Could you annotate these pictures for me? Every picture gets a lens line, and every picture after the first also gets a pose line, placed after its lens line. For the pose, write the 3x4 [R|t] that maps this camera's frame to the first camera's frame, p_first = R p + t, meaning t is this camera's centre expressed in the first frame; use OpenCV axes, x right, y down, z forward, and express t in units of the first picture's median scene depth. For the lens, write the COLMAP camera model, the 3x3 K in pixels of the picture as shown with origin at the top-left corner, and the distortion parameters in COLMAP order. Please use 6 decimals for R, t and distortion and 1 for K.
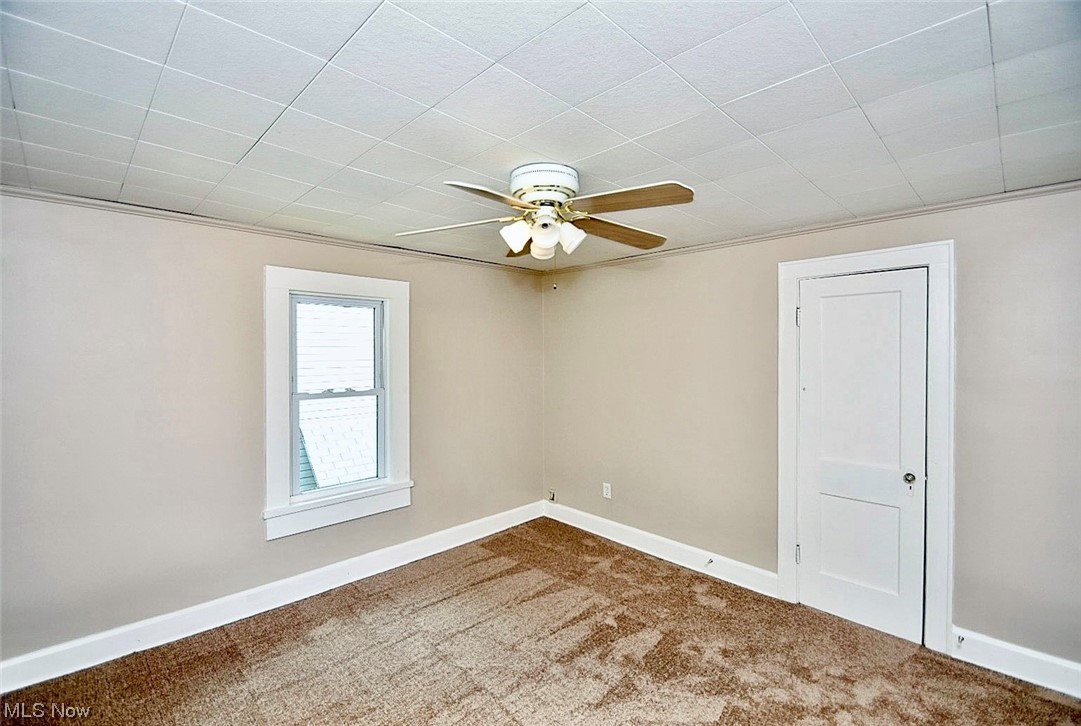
lens RADIAL K [[483.7, 0, 540.5], [0, 483.7, 363.0], [0, 0, 1]] dist [0.001541, -0.011757]
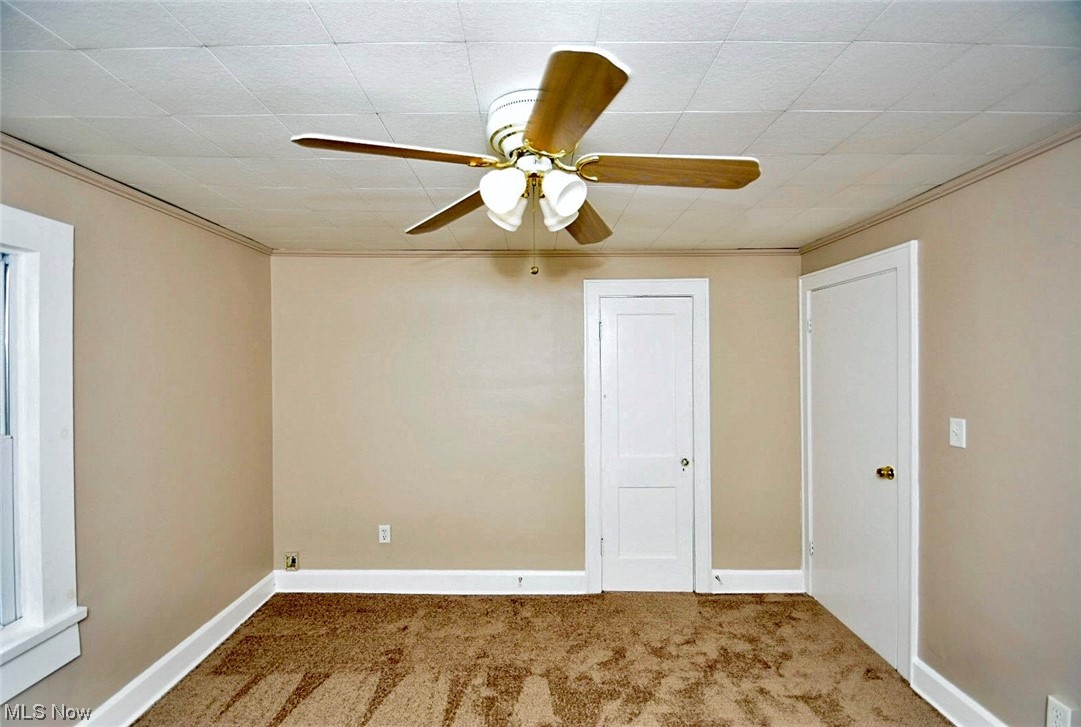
lens RADIAL K [[483.7, 0, 540.5], [0, 483.7, 363.5], [0, 0, 1]] dist [0.001541, -0.011757]
pose [[0.687473, 0.000390, 0.726210, -0.316731], [0.012803, 0.999838, -0.012657, -0.007000], [-0.726097, 0.017999, 0.687356, 0.299892]]
